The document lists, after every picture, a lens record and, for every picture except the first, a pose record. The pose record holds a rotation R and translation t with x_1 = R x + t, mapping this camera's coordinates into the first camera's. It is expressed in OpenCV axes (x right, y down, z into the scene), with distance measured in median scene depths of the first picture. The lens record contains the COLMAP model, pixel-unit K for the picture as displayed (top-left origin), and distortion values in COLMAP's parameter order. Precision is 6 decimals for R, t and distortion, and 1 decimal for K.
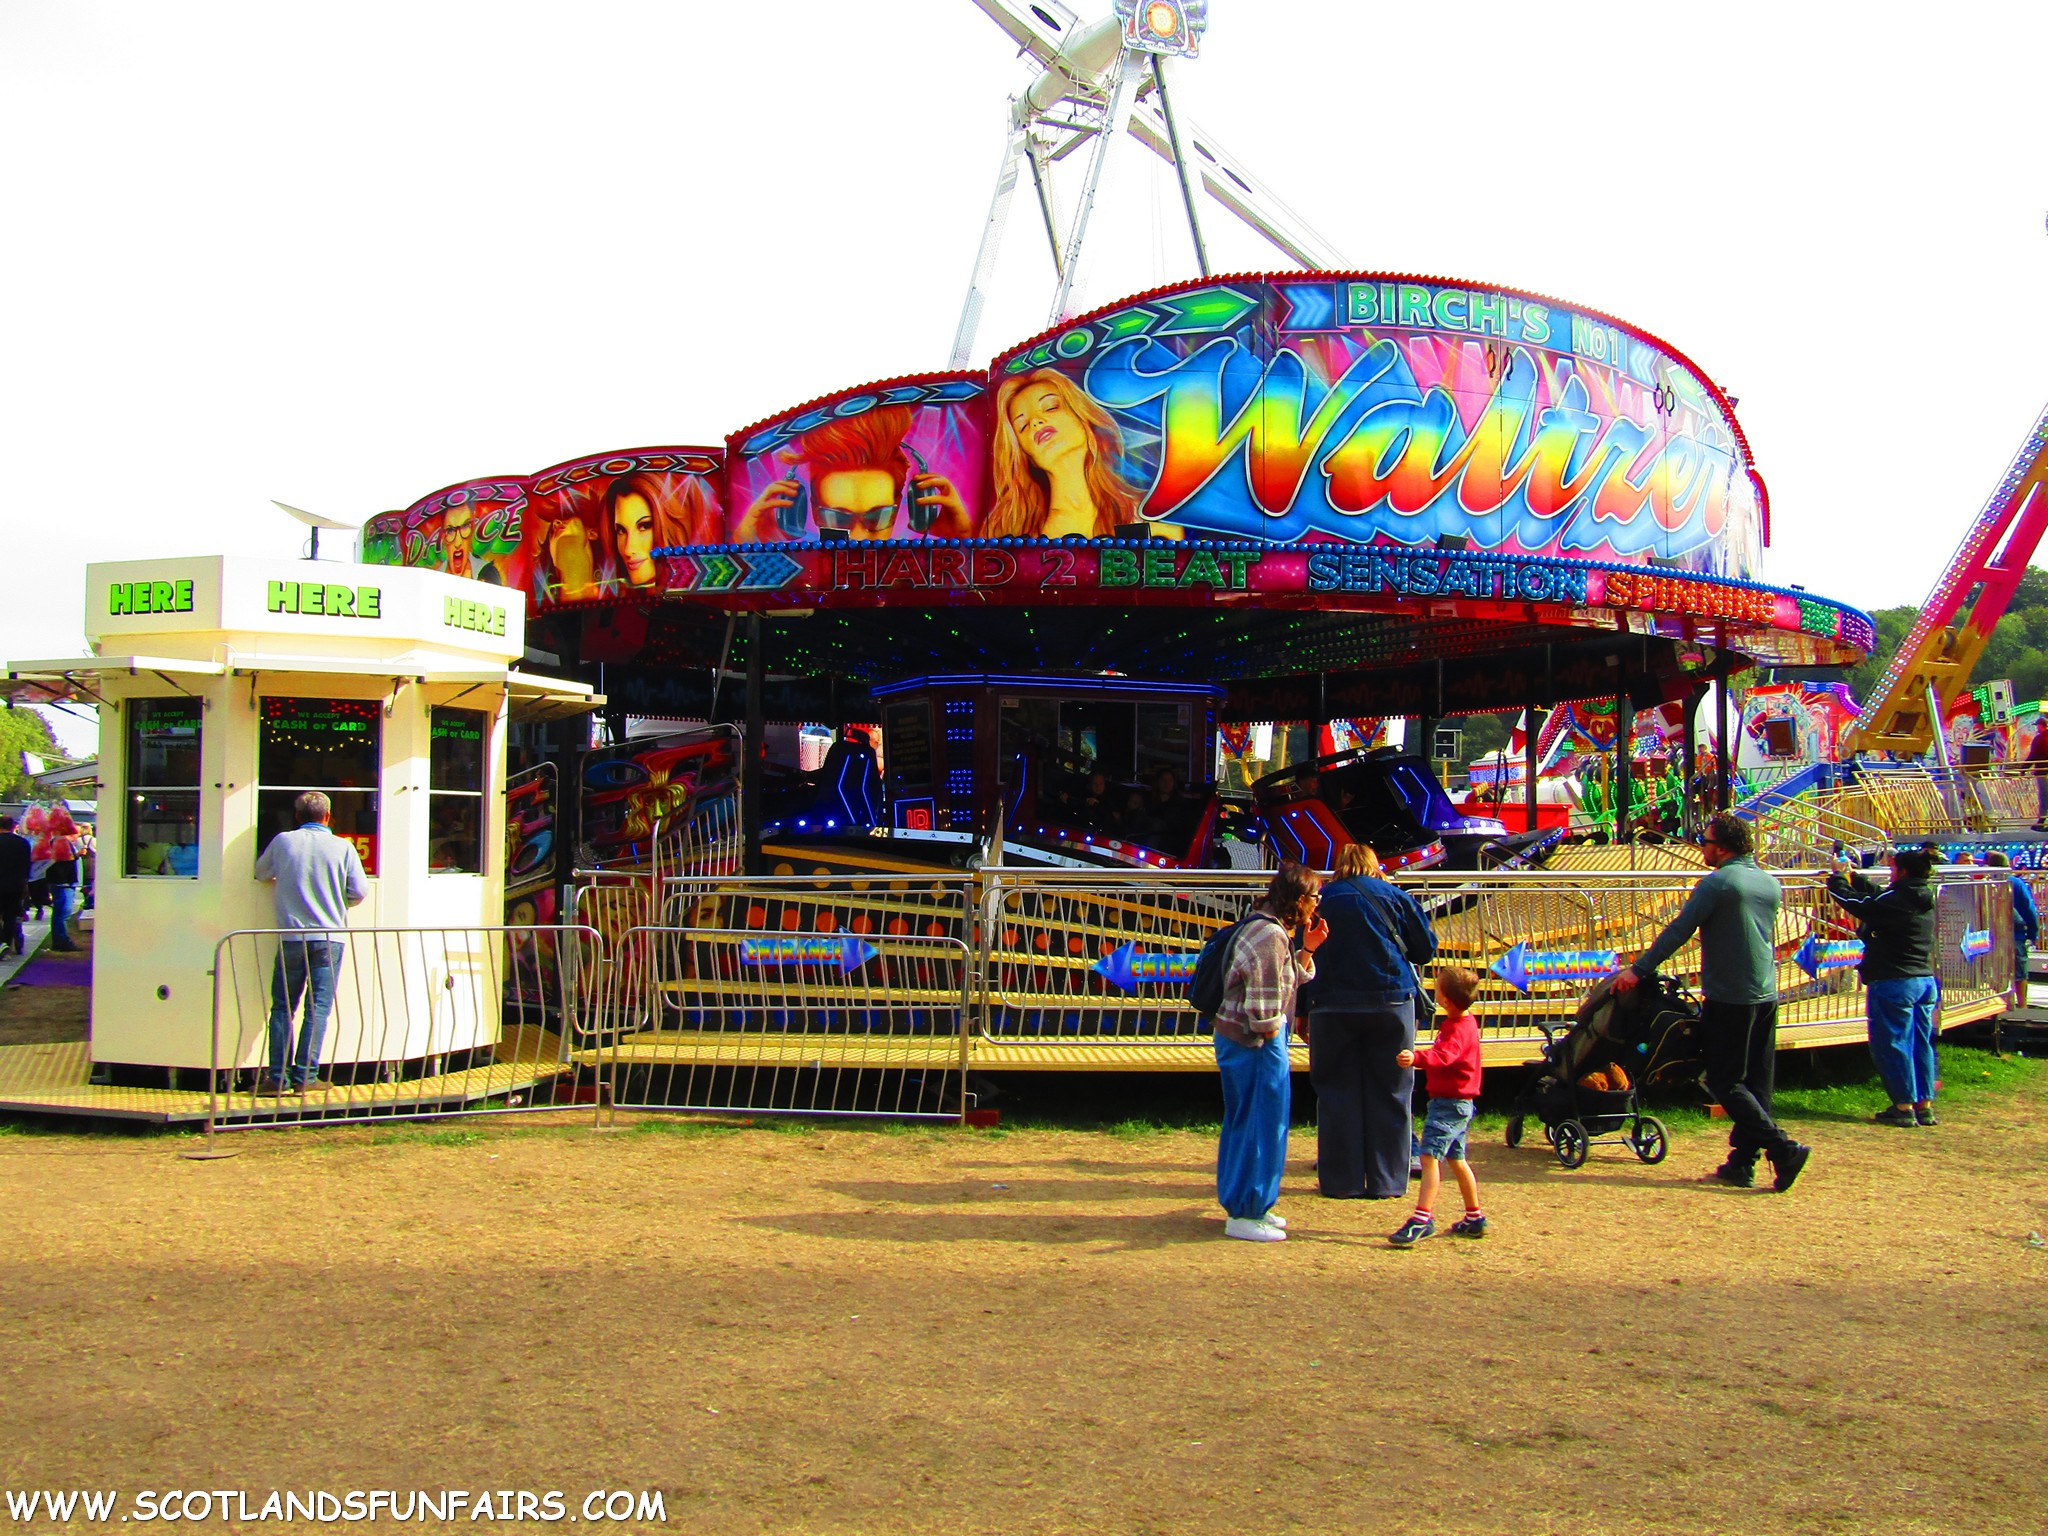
lens RADIAL K [[1730.5, 0, 1026.0], [0, 1730.5, 767.6], [0, 0, 1]] dist [0.025240, -0.005718]
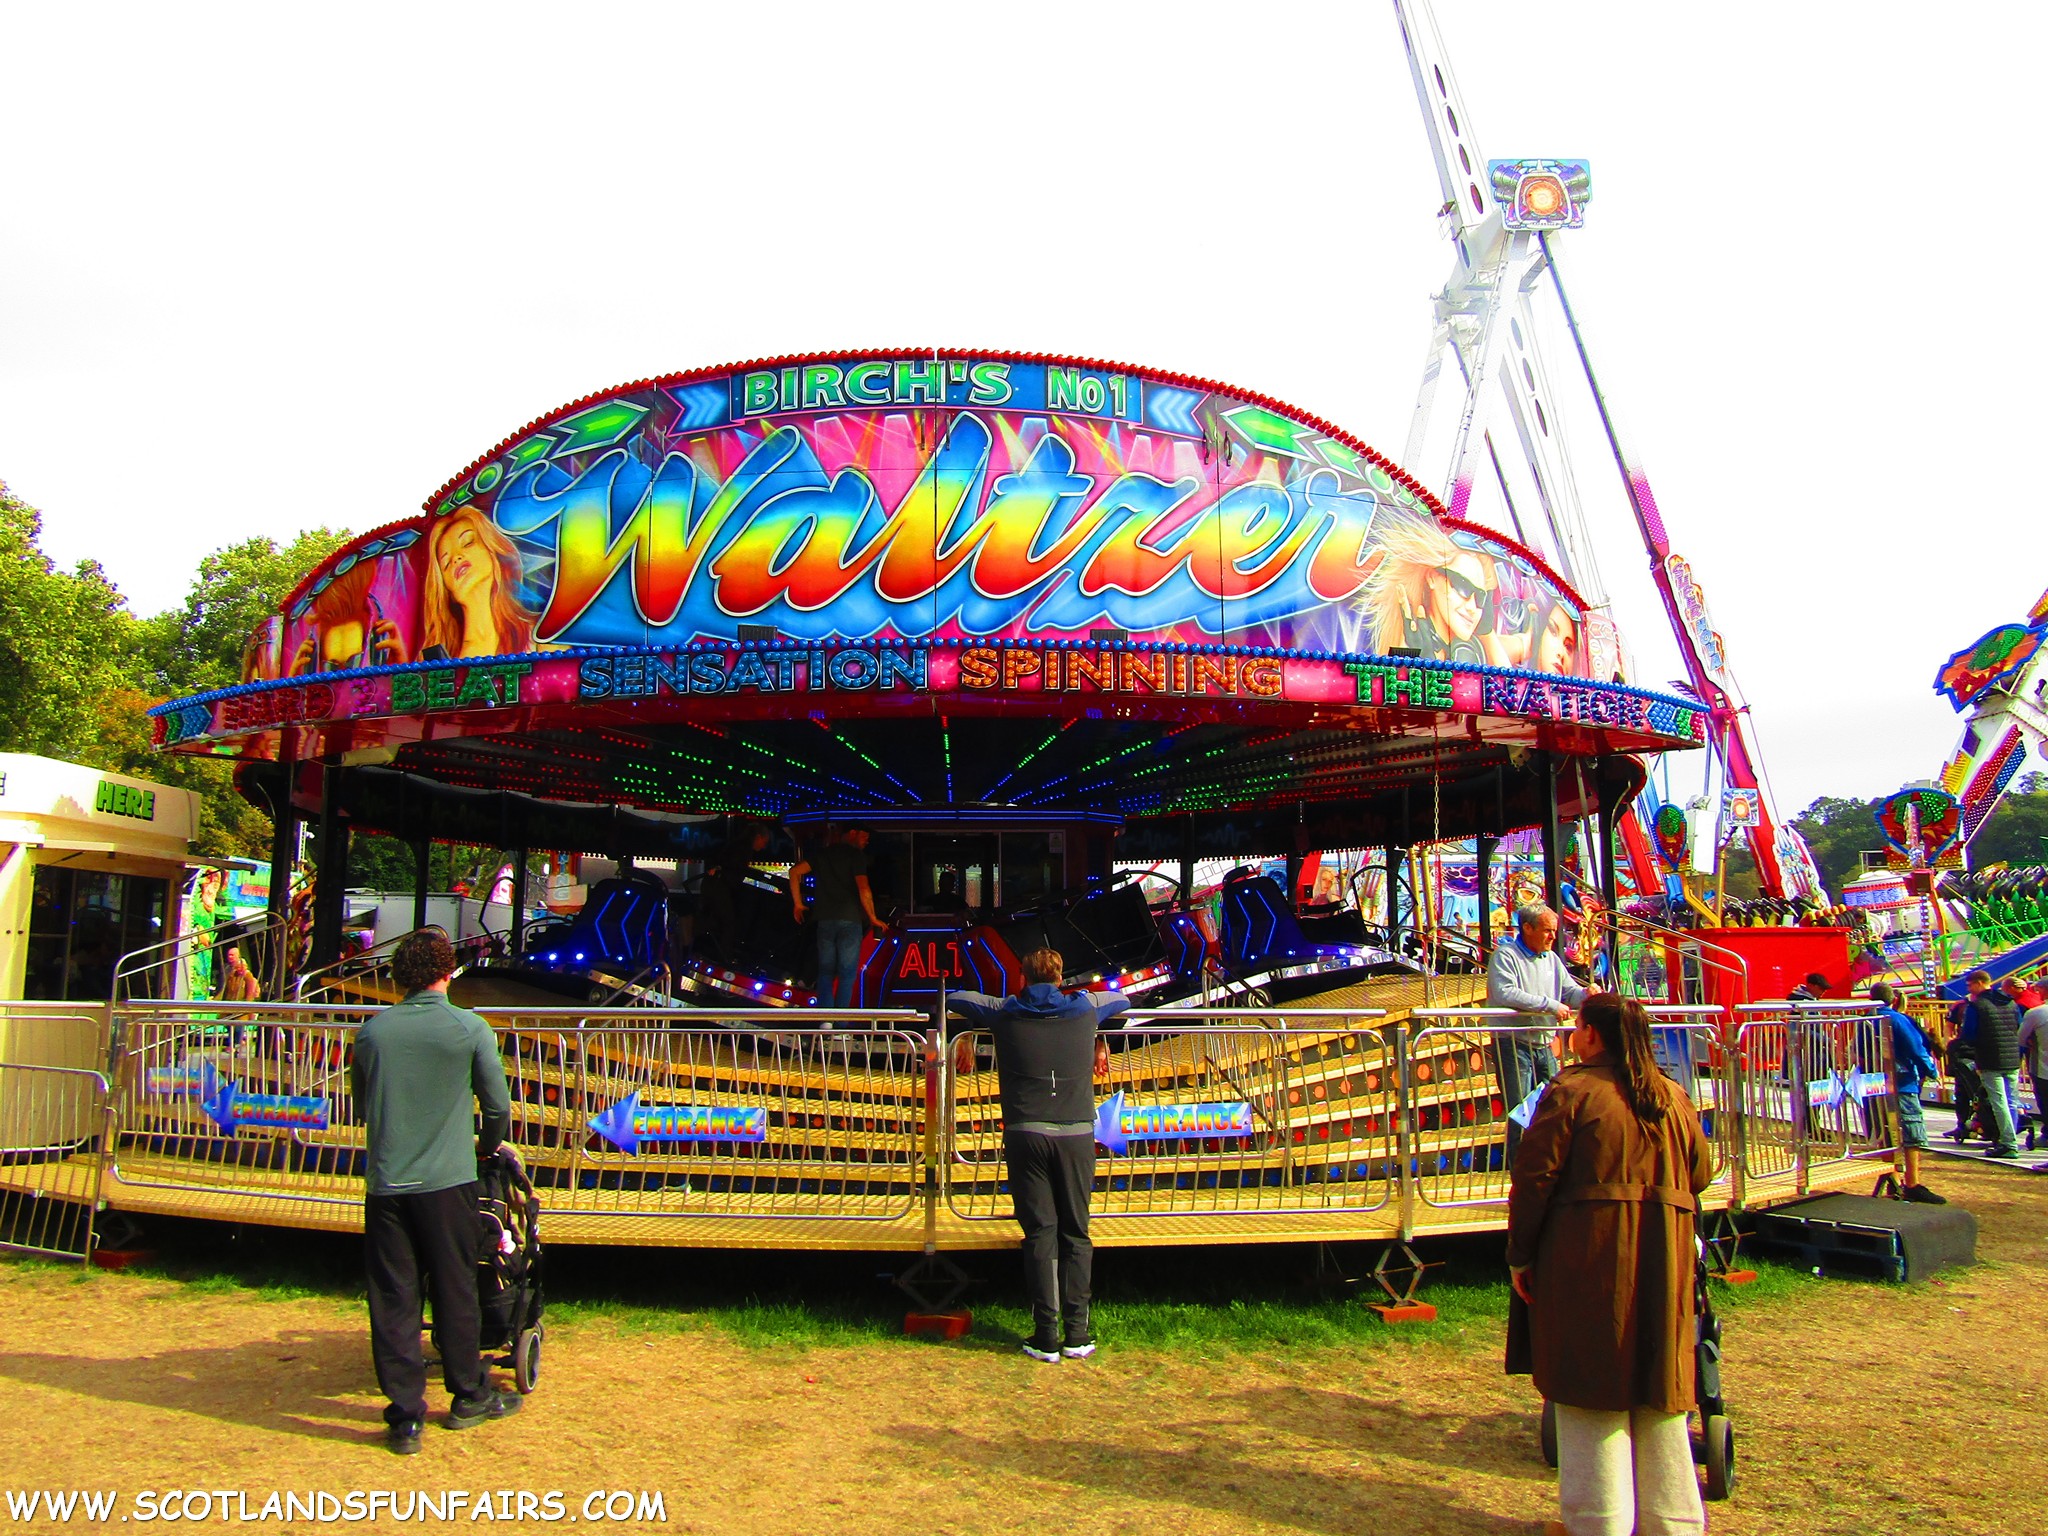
lens RADIAL K [[1450.5, 0, 1016.9], [0, 1450.5, 771.7], [0, 0, 1]] dist [-0.013213, 0.015270]
pose [[0.902573, -0.060422, -0.426276, 0.646230], [0.019938, 0.994907, -0.098806, 0.015965], [0.430075, 0.080680, 0.899181, 0.377437]]
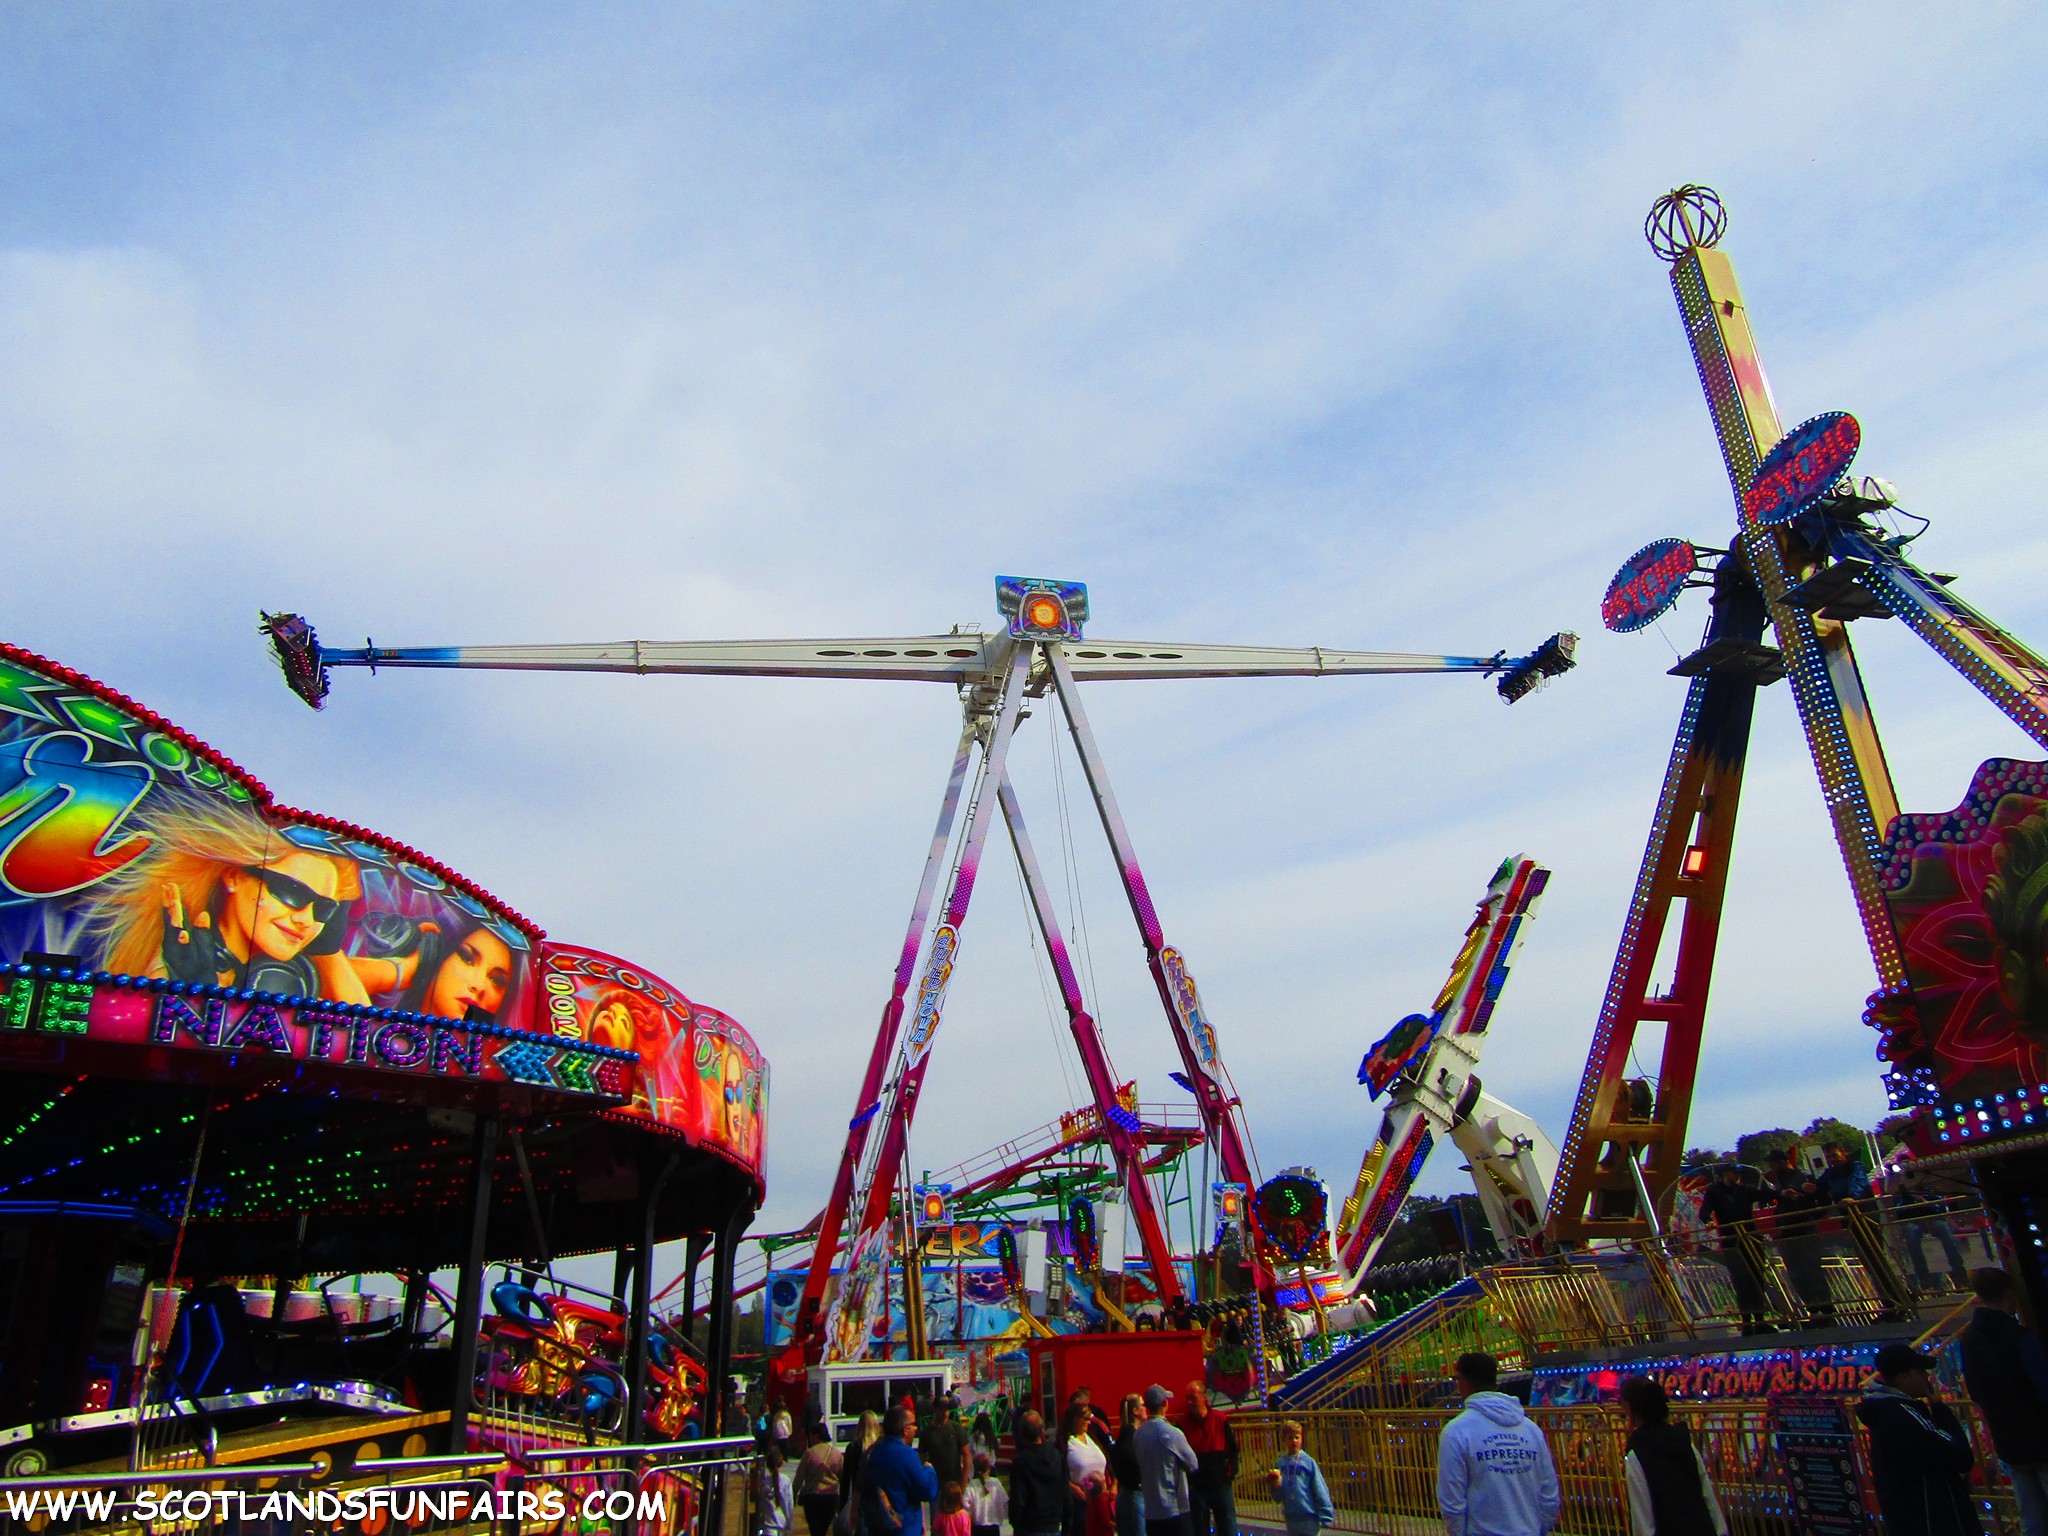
lens RADIAL K [[1450.5, 0, 1022.5], [0, 1450.5, 772.5], [0, 0, 1]] dist [-0.013213, 0.015270]
pose [[0.978374, -0.116794, -0.170714, 0.963841], [0.049782, 0.934028, -0.353713, 0.031140], [0.200763, 0.337565, 0.919643, 0.660329]]
